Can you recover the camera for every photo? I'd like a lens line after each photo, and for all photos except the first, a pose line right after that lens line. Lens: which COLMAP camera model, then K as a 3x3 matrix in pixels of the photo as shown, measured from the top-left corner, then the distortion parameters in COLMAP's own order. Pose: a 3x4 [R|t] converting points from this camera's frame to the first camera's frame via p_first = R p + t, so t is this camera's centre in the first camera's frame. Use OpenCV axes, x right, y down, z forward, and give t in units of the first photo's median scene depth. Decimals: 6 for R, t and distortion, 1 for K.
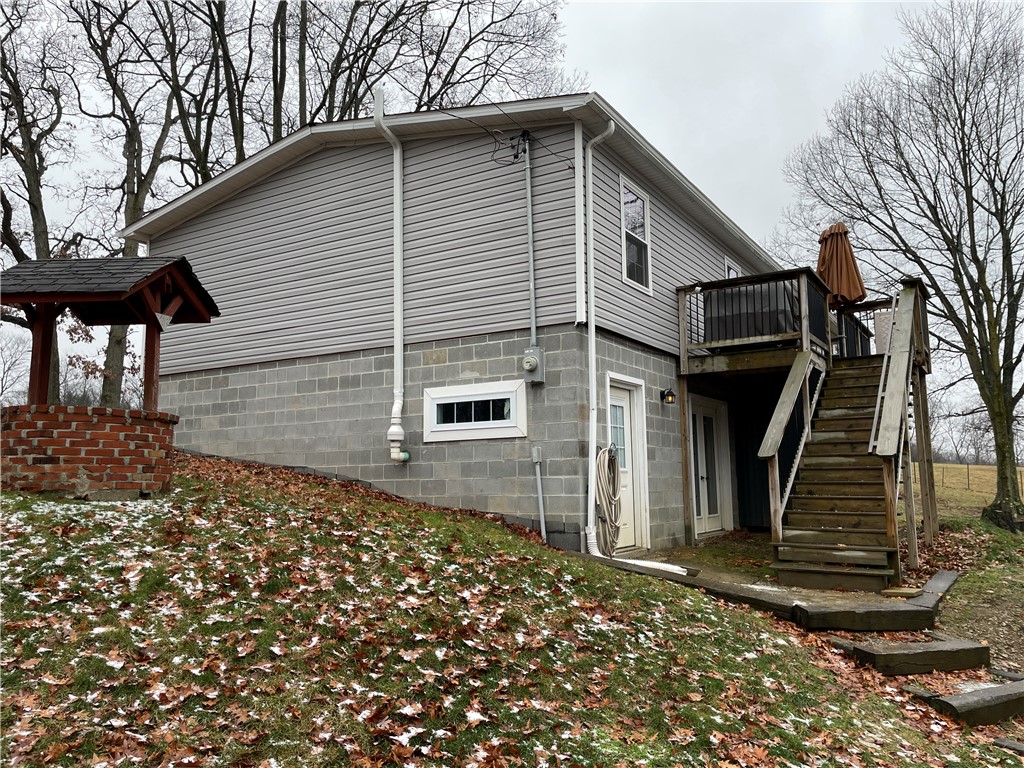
lens RADIAL K [[778.0, 0, 513.7], [0, 778.0, 384.6], [0, 0, 1]] dist [0.079259, -0.104796]
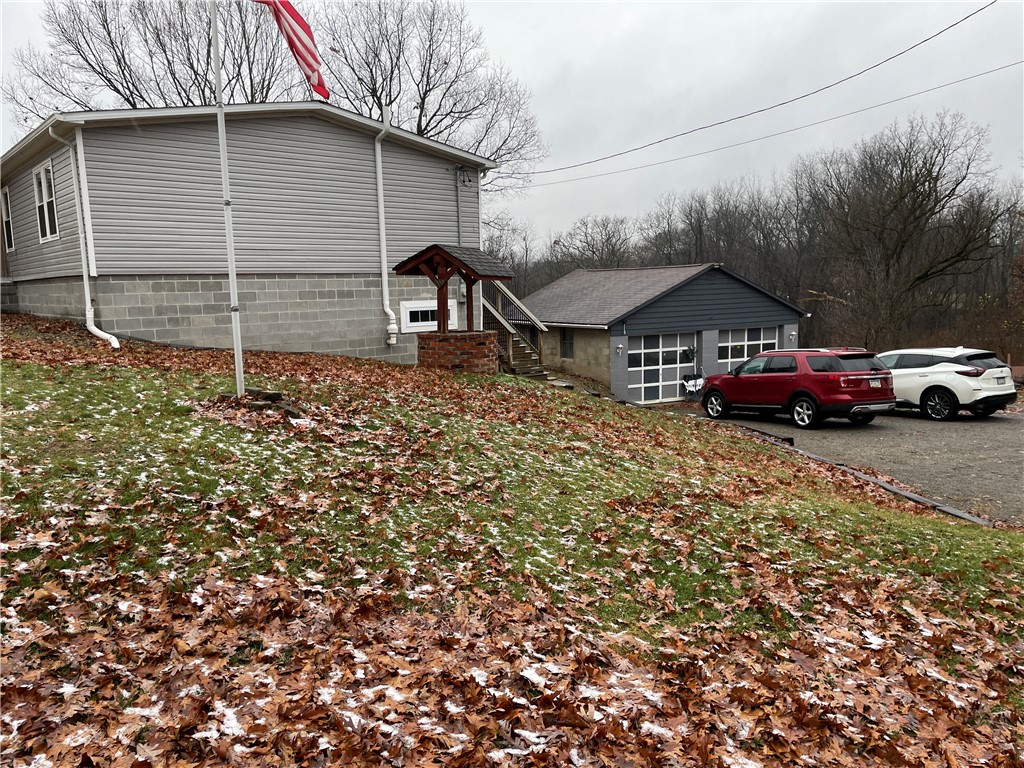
lens RADIAL K [[778.0, 0, 528.9], [0, 778.0, 389.3], [0, 0, 1]] dist [0.079259, -0.104796]
pose [[0.292372, -0.123795, 0.948258, -1.646850], [-0.098922, 0.982351, 0.158746, -0.103183], [-0.951174, -0.140217, 0.274966, 0.230379]]
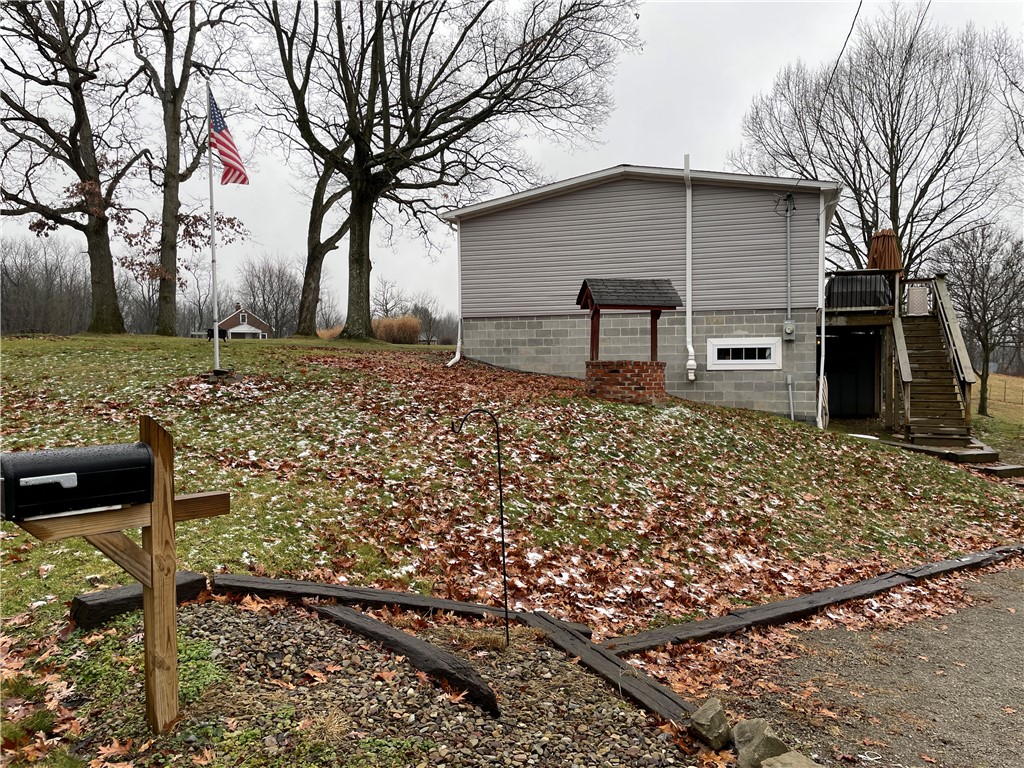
lens RADIAL K [[778.0, 0, 505.5], [0, 778.0, 386.9], [0, 0, 1]] dist [0.079259, -0.104796]
pose [[0.978302, -0.000745, 0.207184, -0.890856], [-0.030951, 0.988247, 0.149701, -0.131559], [-0.204861, -0.152865, 0.966780, -0.581003]]
